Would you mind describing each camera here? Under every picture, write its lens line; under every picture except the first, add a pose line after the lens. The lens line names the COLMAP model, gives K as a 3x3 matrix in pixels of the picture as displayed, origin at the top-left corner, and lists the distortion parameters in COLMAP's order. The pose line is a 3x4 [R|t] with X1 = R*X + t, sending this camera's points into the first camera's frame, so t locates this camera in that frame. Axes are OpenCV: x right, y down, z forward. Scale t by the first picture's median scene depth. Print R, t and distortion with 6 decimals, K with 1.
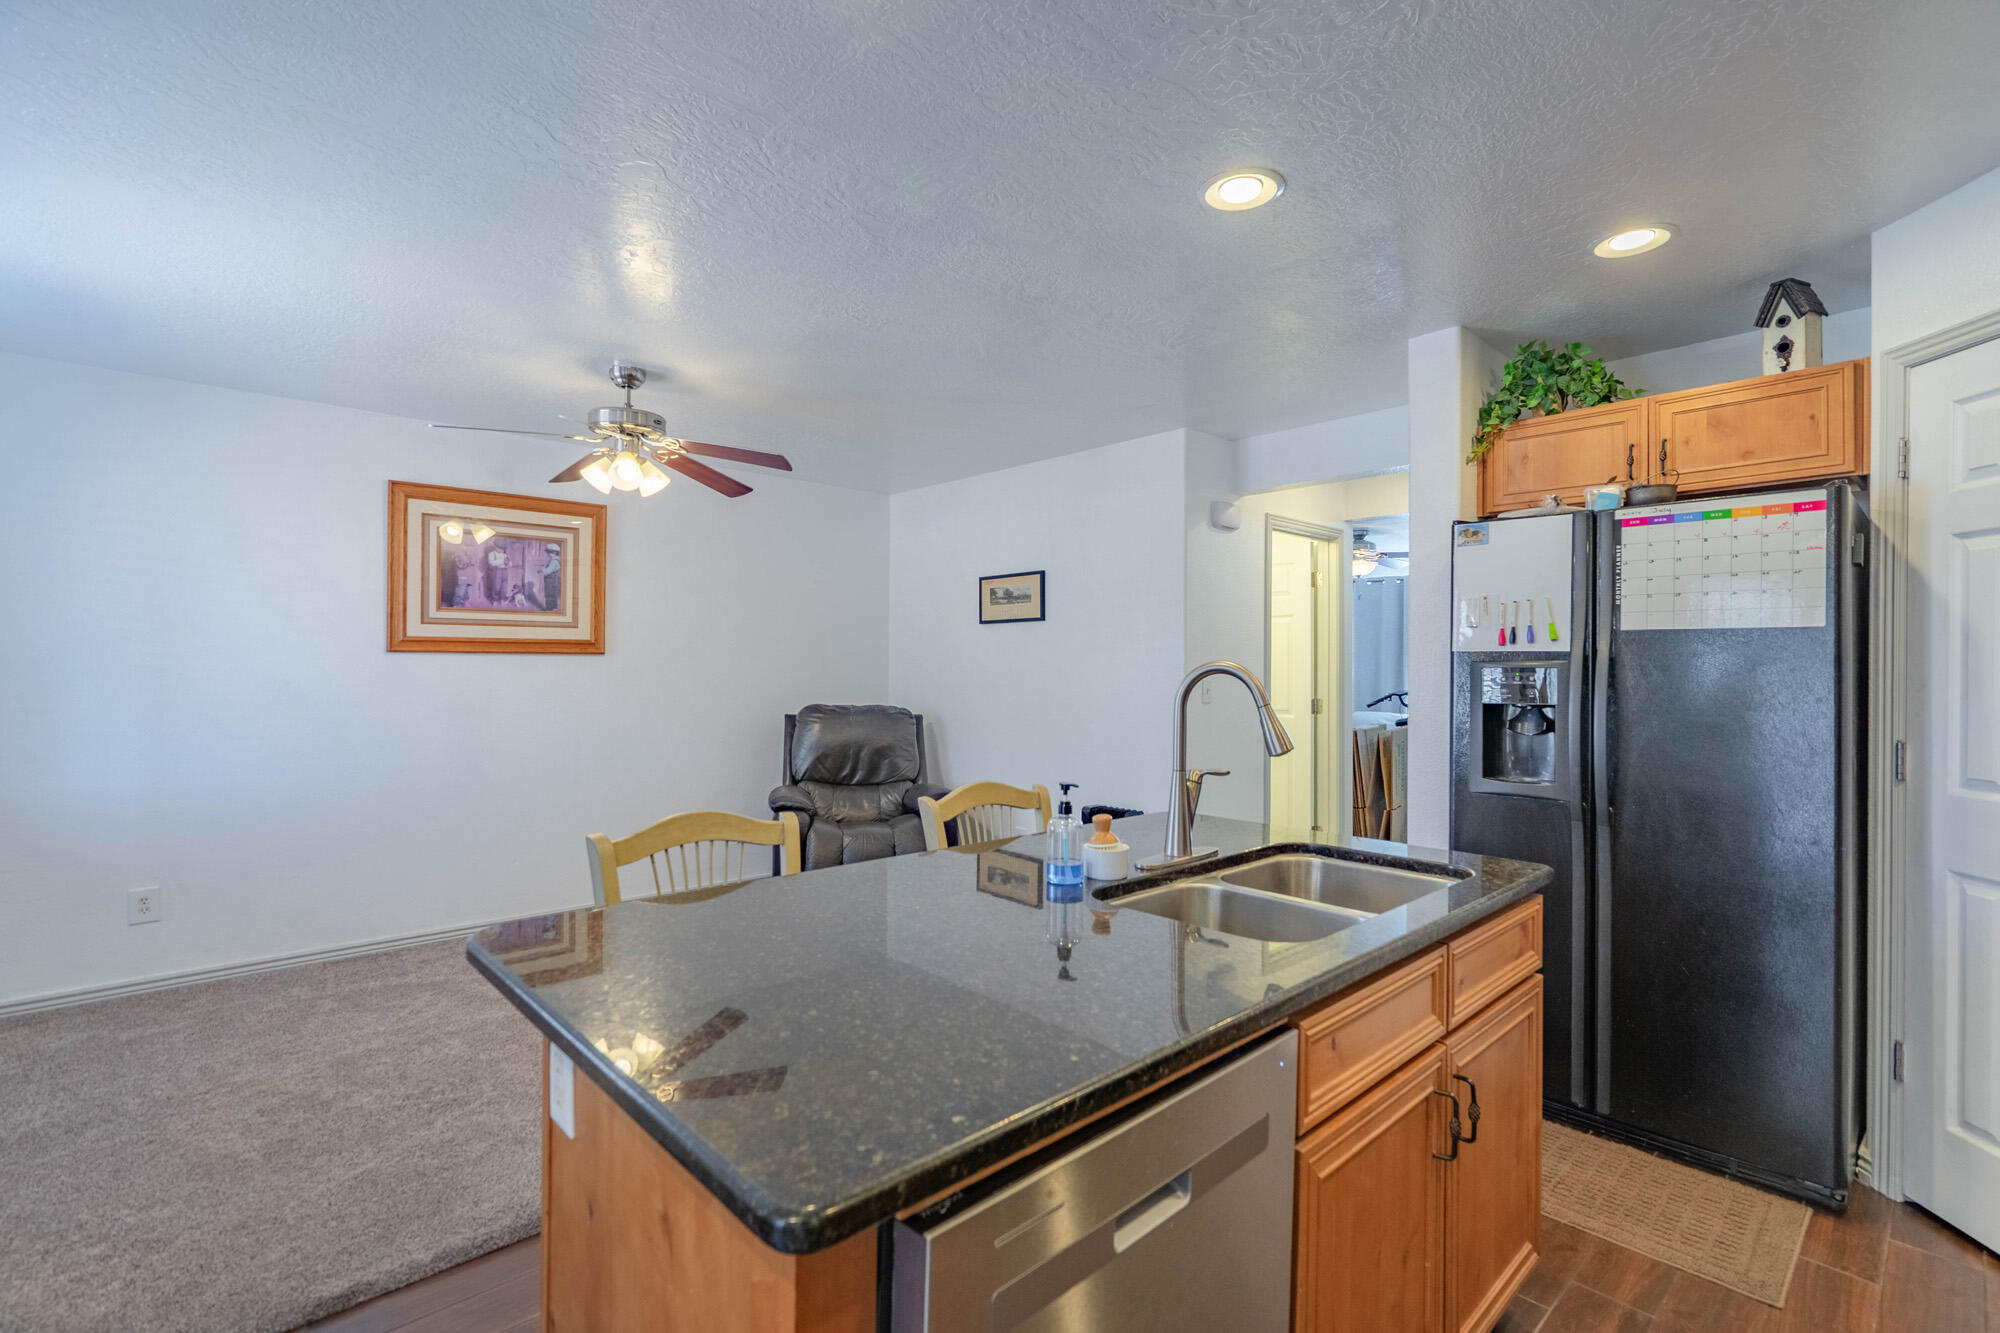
lens RADIAL K [[902.9, 0, 1003.6], [0, 902.9, 662.1], [0, 0, 1]] dist [-0.003719, 0.001456]
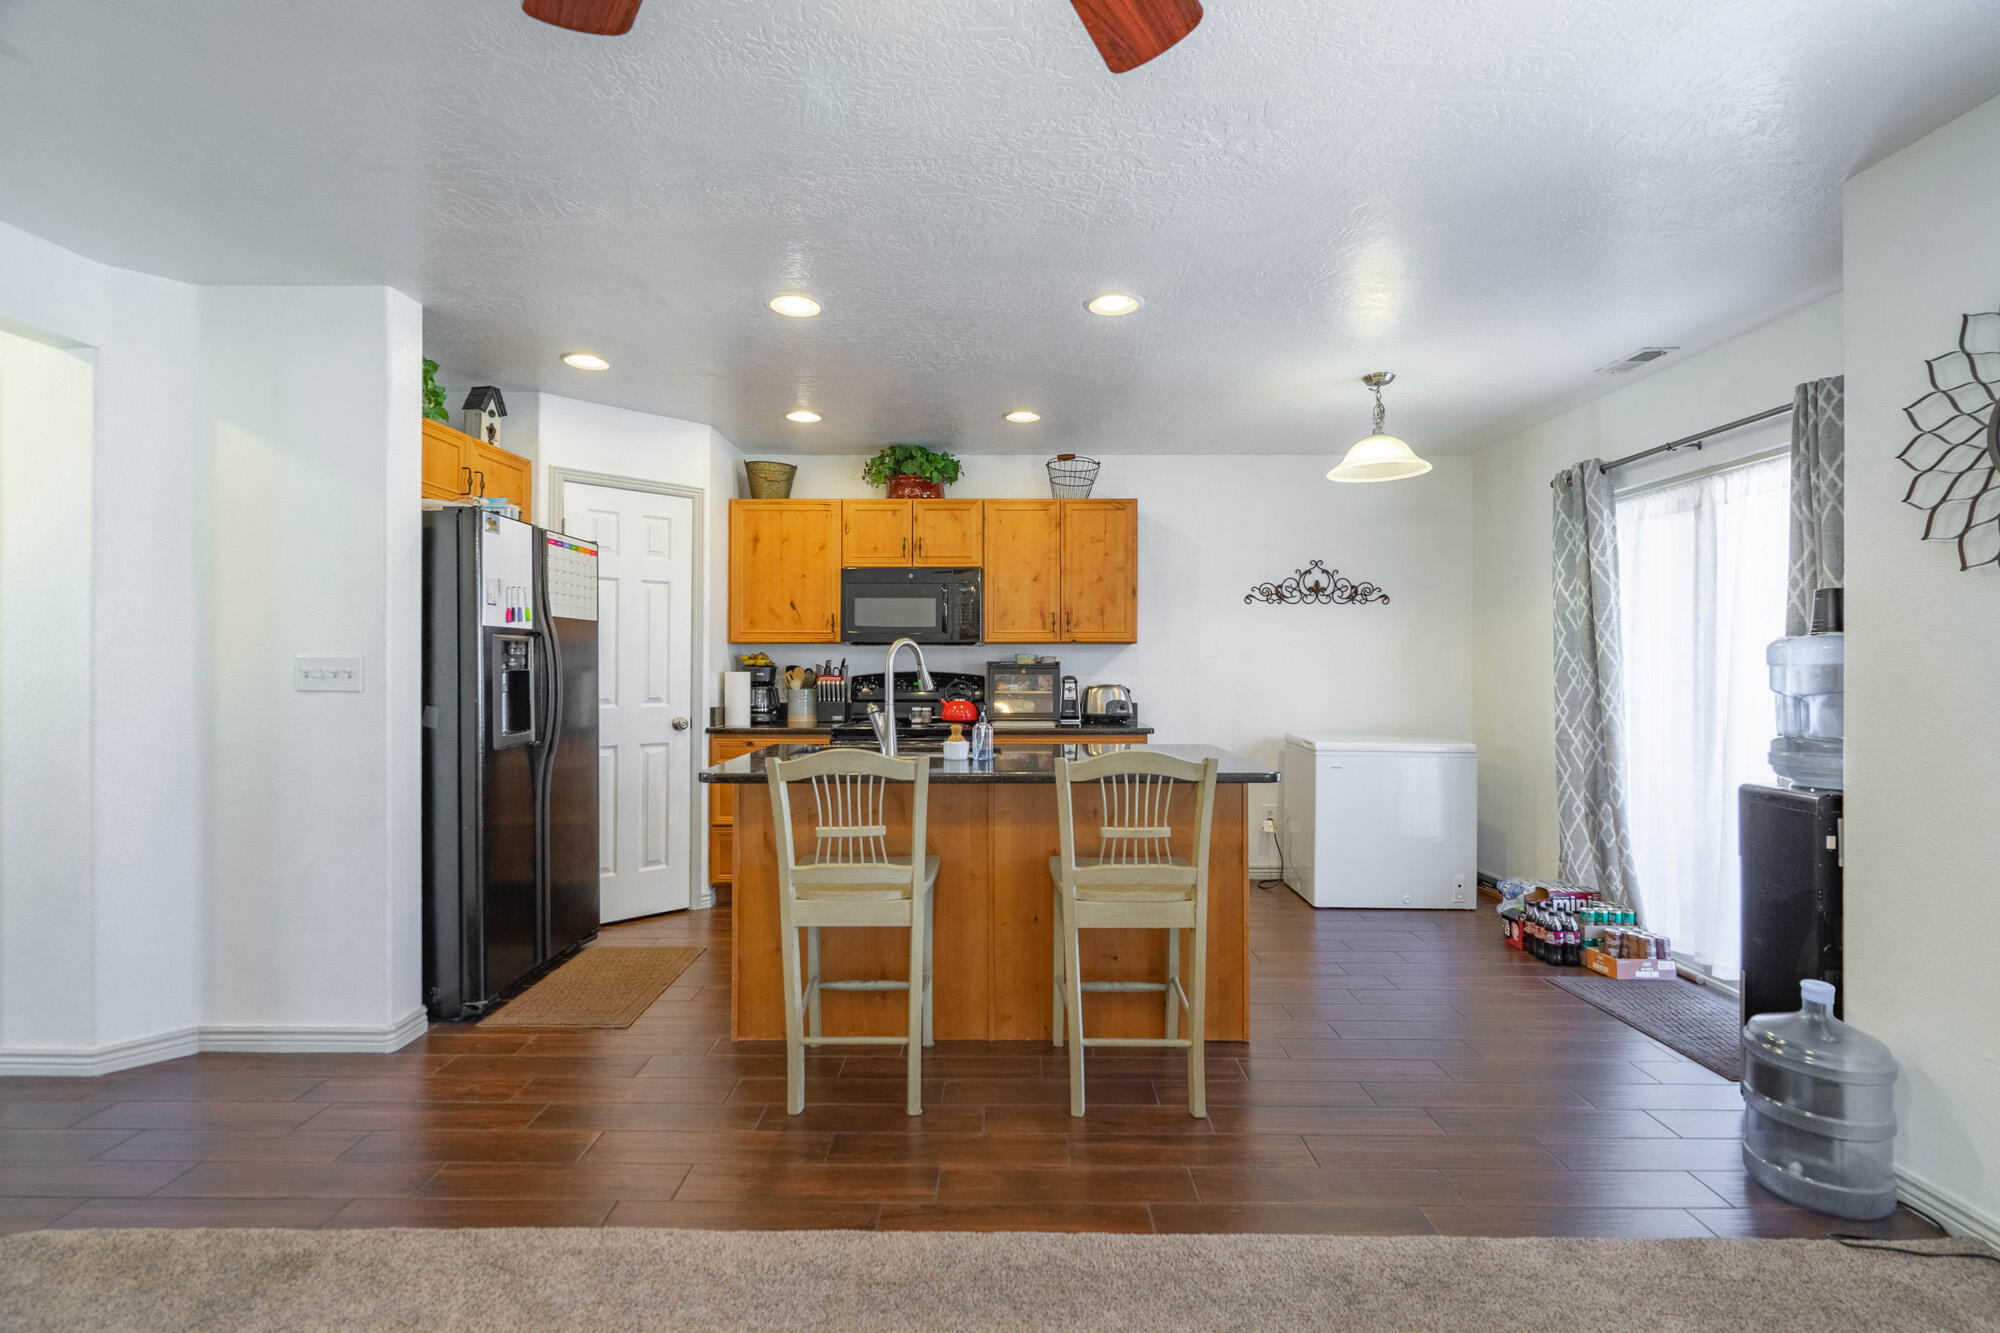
lens RADIAL K [[902.9, 0, 1003.6], [0, 902.9, 662.1], [0, 0, 1]] dist [-0.003719, 0.001456]
pose [[-0.730946, -0.008959, 0.682376, -0.565372], [-0.010339, 0.999944, 0.002053, 0.019249], [-0.682357, -0.005555, -0.730998, 1.074666]]
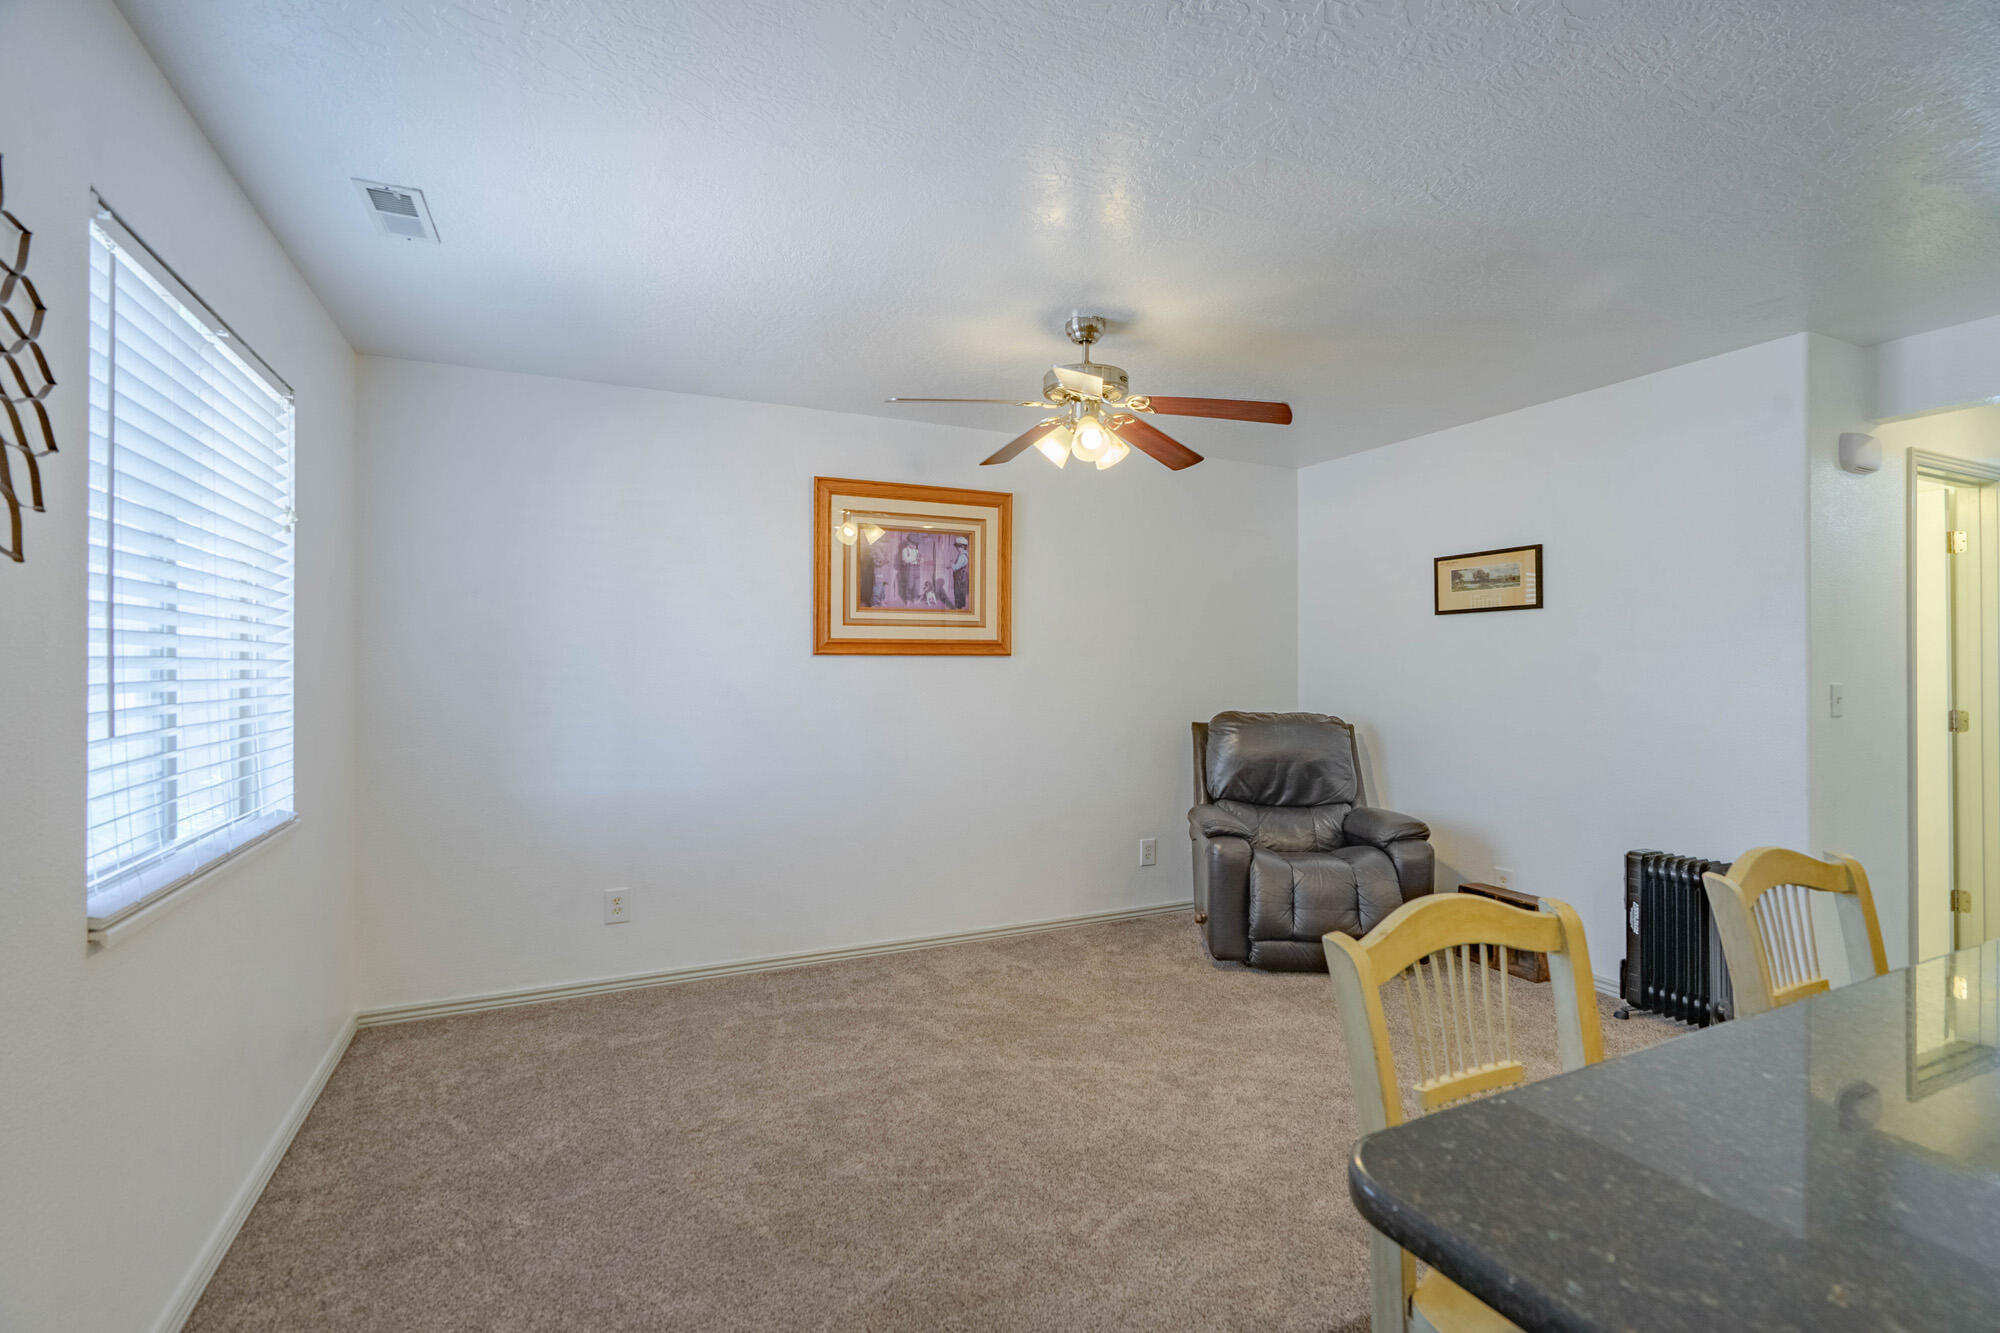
lens RADIAL K [[902.9, 0, 1003.6], [0, 902.9, 662.1], [0, 0, 1]] dist [-0.003719, 0.001456]
pose [[0.955275, -0.005869, -0.295662, -0.232932], [0.005548, 0.999983, -0.001923, -0.000194], [0.295668, 0.000197, 0.955291, 0.155325]]
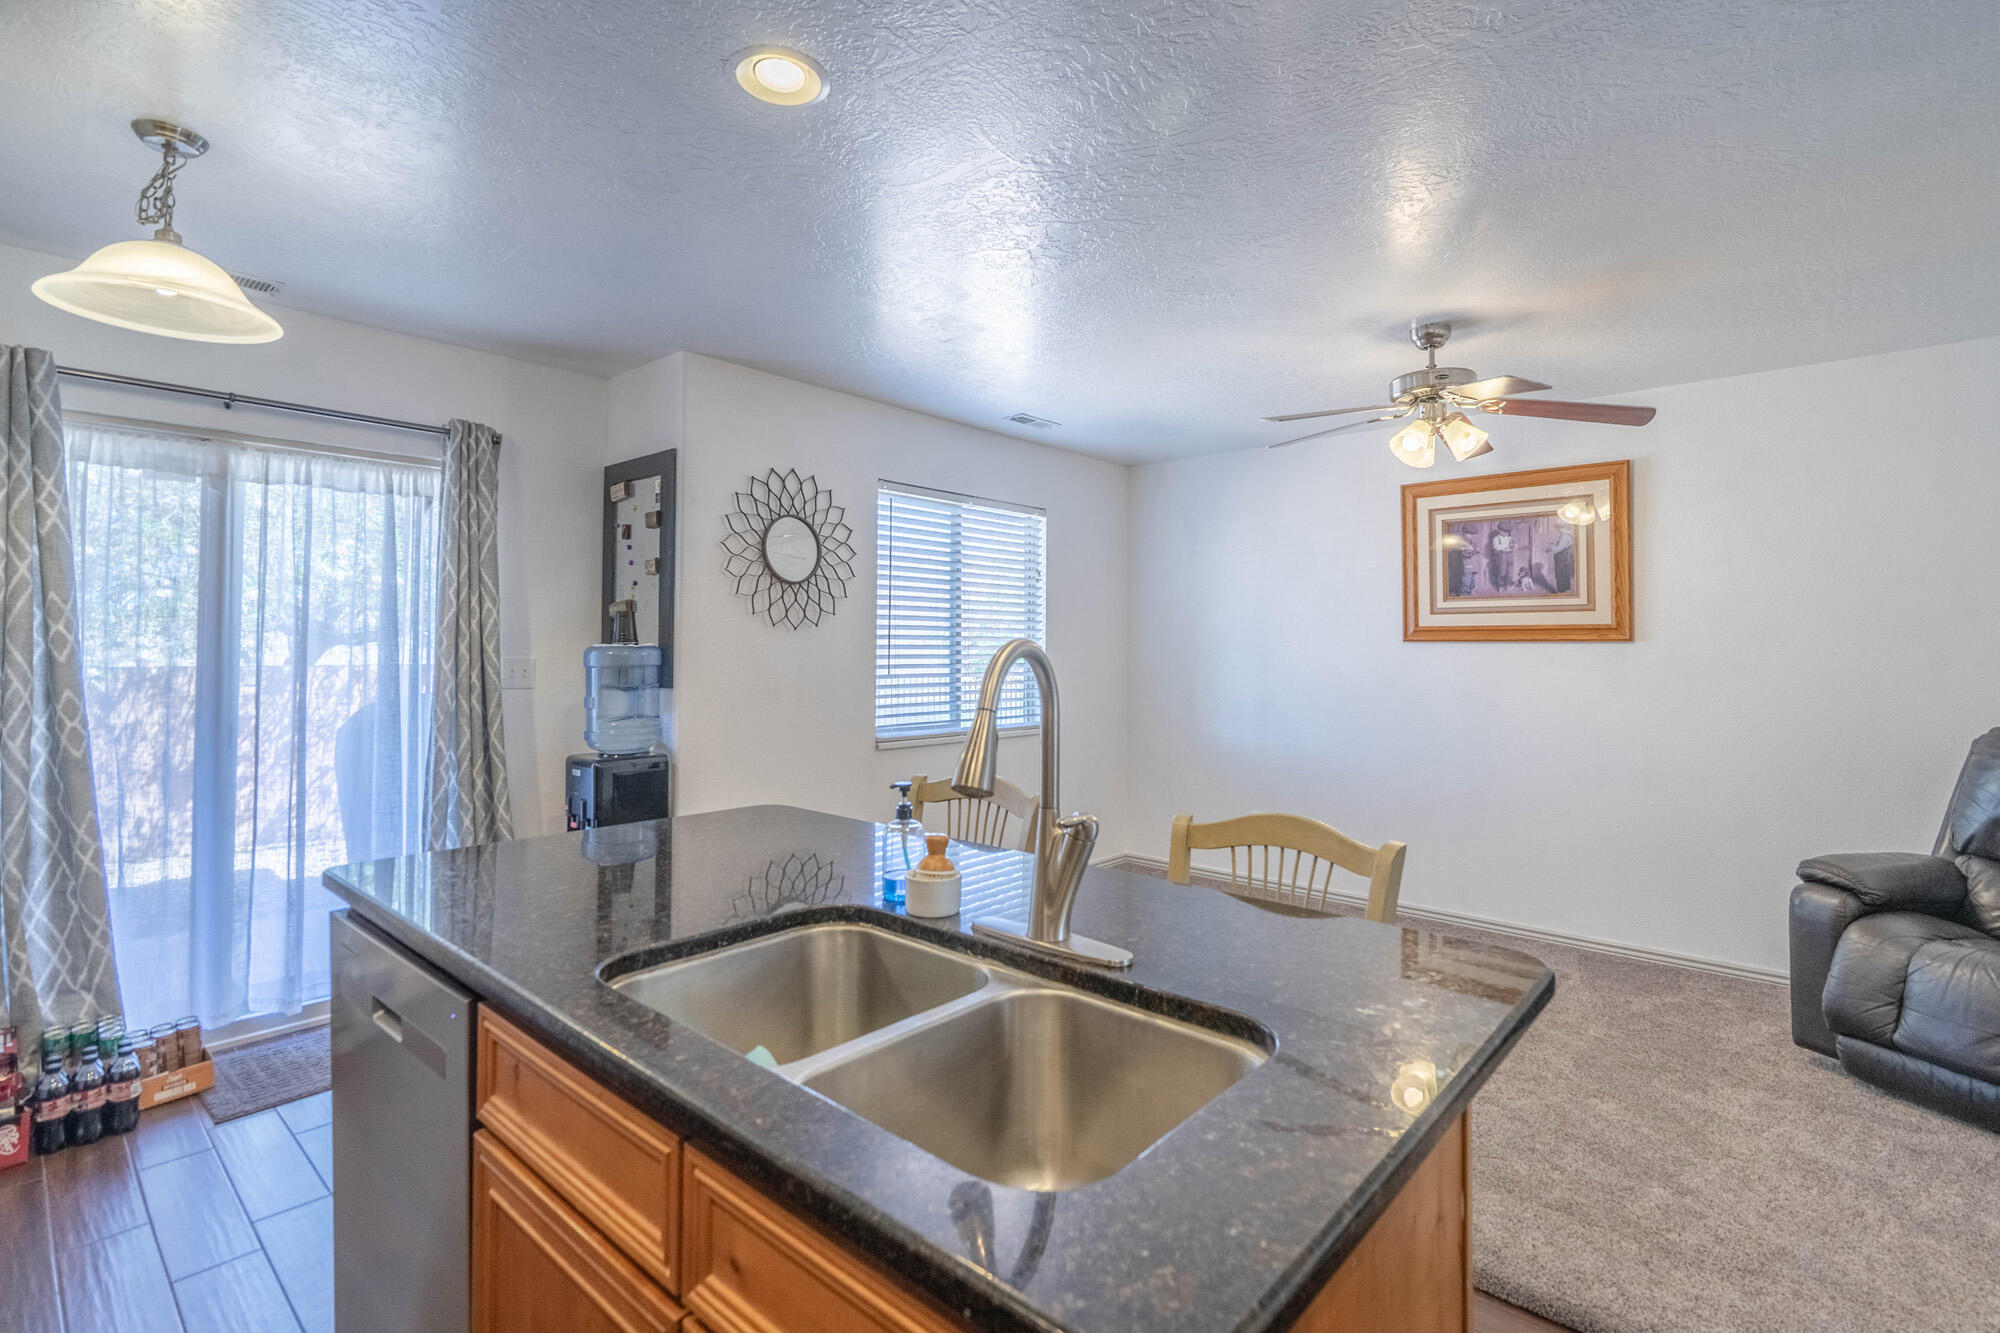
lens RADIAL K [[927.9, 0, 1001.8], [0, 927.9, 622.8], [0, 0, 1]] dist [0.003597, 0.001268]
pose [[0.098530, -0.032268, -0.994611, 0.449476], [-0.000200, 0.999473, -0.032445, 0.003256], [0.995134, 0.003396, 0.098472, 0.459187]]
